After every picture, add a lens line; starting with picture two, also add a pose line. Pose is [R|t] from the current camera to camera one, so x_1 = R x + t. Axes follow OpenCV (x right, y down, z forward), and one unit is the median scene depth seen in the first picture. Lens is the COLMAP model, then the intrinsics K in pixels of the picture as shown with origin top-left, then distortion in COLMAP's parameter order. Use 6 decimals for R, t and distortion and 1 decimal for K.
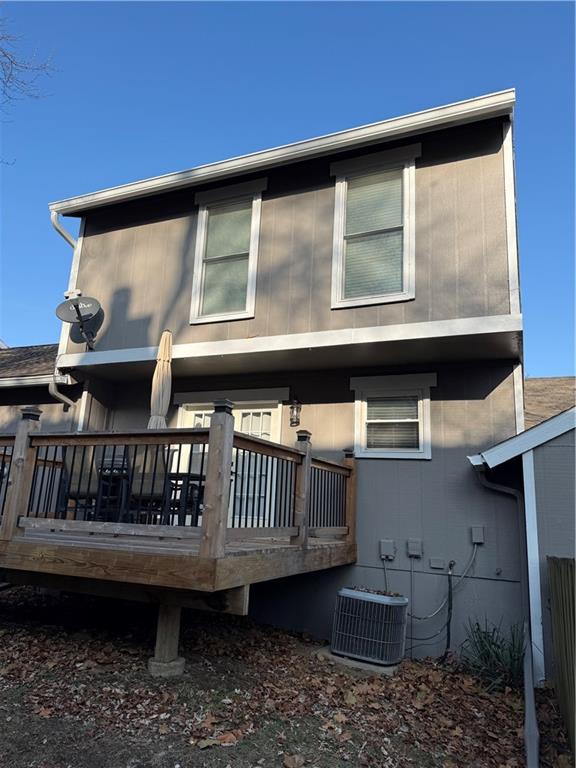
lens RADIAL K [[537.3, 0, 284.3], [0, 537.3, 388.6], [0, 0, 1]] dist [0.061232, -0.085856]
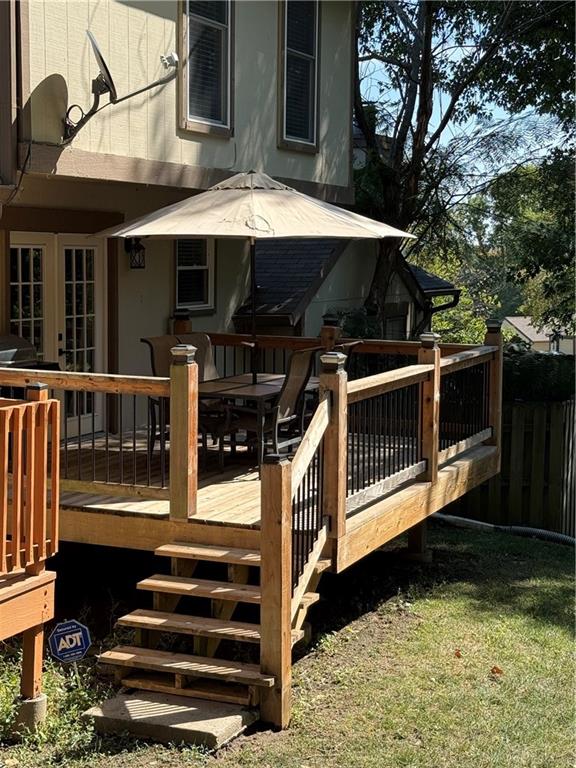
lens RADIAL K [[1358.7, 0, 288.0], [0, 1358.7, 384.0], [0, 0, 1]] dist [0.037909, 0.030298]
pose [[-0.008085, -0.151148, 0.988478, -1.817982], [-0.237008, 0.960633, 0.144952, -0.099557], [-0.971474, -0.233105, -0.043590, 0.921577]]
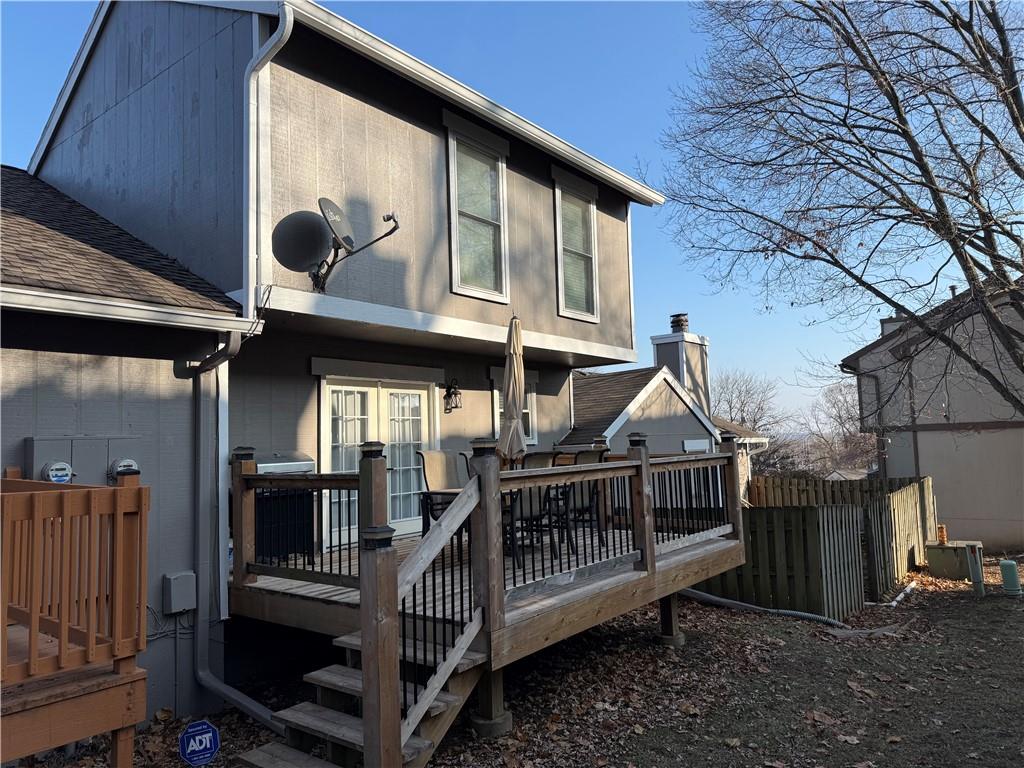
lens RADIAL K [[714.8, 0, 513.5], [0, 714.8, 386.4], [0, 0, 1]] dist [0.143628, -0.223295]
pose [[0.246154, 0.018228, 0.969059, -1.226366], [-0.170692, 0.985012, 0.024830, -0.024782], [-0.954082, -0.171523, 0.245576, 0.655904]]
